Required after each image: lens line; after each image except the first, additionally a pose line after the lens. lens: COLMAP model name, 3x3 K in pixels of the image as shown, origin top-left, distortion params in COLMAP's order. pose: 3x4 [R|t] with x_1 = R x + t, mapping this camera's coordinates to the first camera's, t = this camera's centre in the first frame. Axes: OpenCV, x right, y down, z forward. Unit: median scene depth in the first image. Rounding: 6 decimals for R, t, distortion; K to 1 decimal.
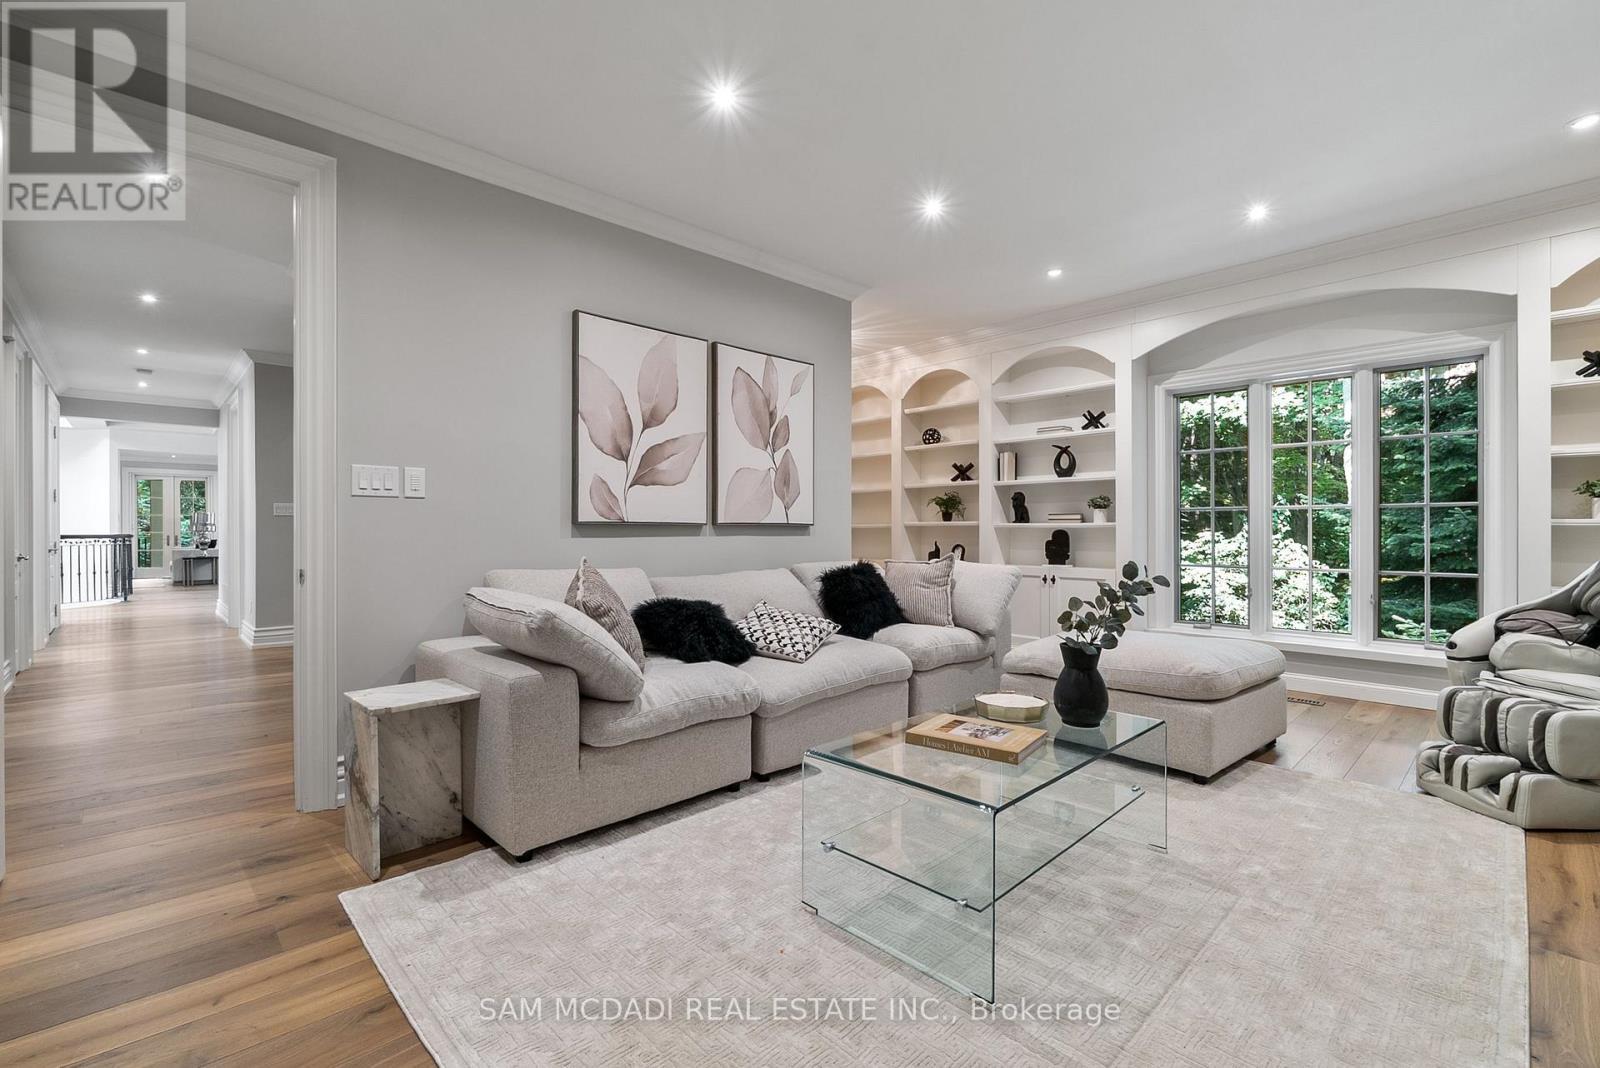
lens RADIAL K [[701.7, 0, 799.3], [0, 701.7, 527.0], [0, 0, 1]] dist [-0.003949, -0.000851]
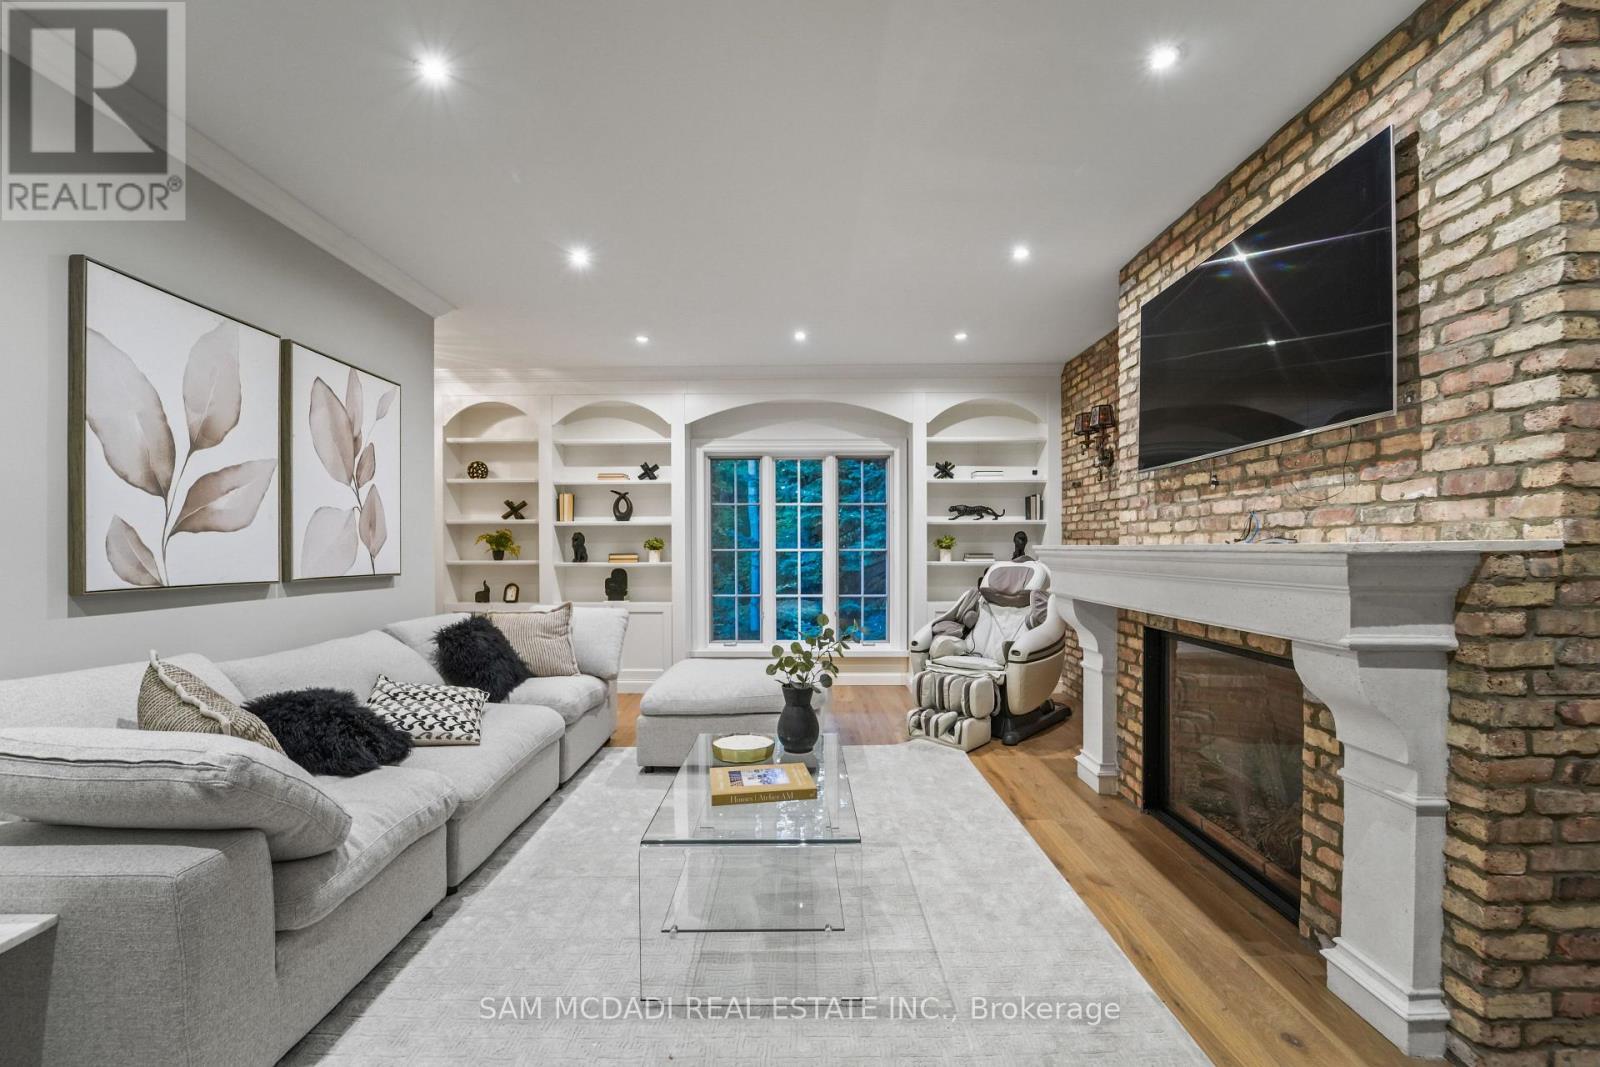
lens RADIAL K [[662.7, 0, 800.4], [0, 662.7, 549.1], [0, 0, 1]] dist [-0.029634, 0.000066]
pose [[0.690968, -0.001362, 0.722884, -0.258287], [-0.001330, 0.999994, 0.003155, -0.043816], [-0.722884, -0.003141, 0.690962, 0.122821]]
